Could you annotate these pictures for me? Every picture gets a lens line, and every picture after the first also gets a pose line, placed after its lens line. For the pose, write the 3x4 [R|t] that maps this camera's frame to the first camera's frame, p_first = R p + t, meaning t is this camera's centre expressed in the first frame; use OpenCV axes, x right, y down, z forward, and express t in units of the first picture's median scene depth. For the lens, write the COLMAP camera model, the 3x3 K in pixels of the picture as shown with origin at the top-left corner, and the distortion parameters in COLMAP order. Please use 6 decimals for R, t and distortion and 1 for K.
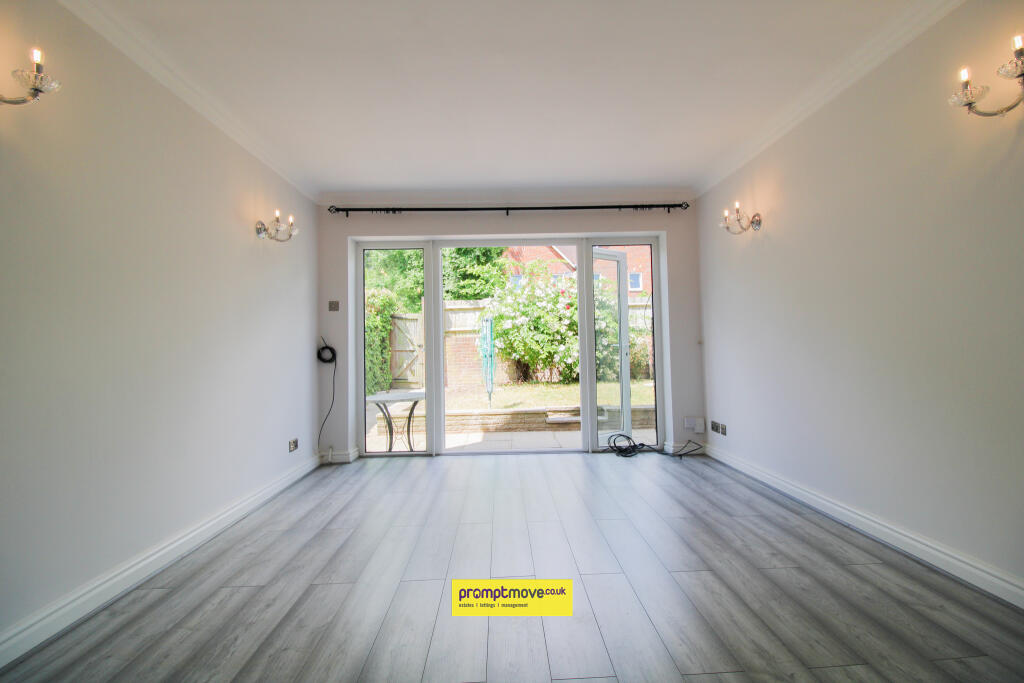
lens RADIAL K [[475.0, 0, 514.6], [0, 475.0, 329.1], [0, 0, 1]] dist [-0.000239, -0.012089]
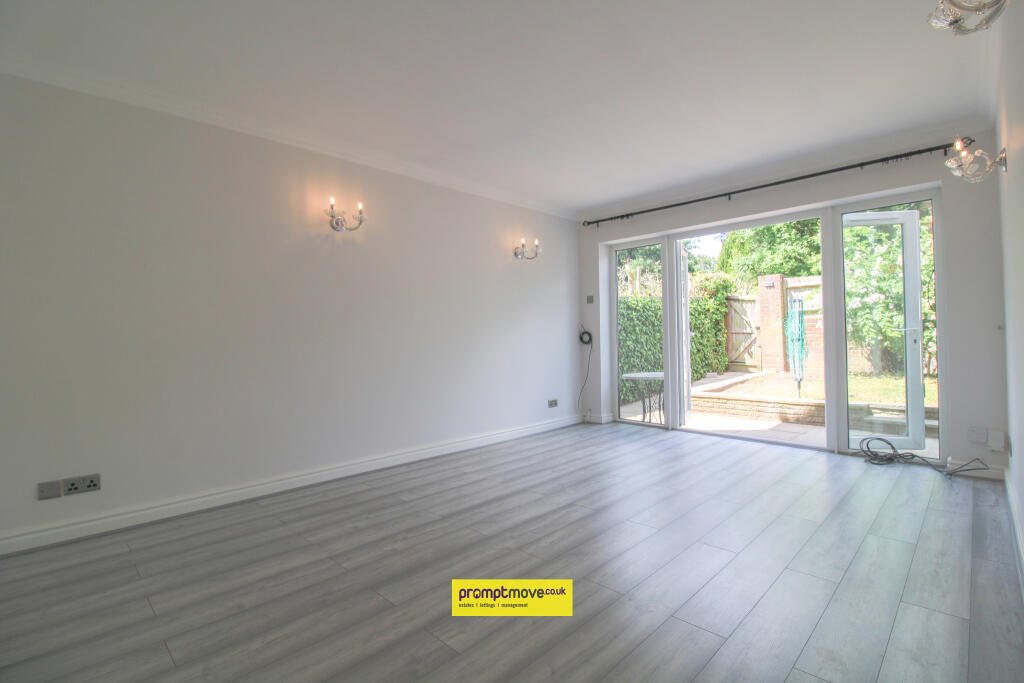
lens RADIAL K [[475.0, 0, 514.6], [0, 475.0, 329.1], [0, 0, 1]] dist [-0.000239, -0.012089]
pose [[0.688316, -0.001339, -0.725409, 0.377923], [0.031395, 0.999116, 0.027946, -0.011220], [0.724731, -0.042010, 0.687750, -0.020875]]
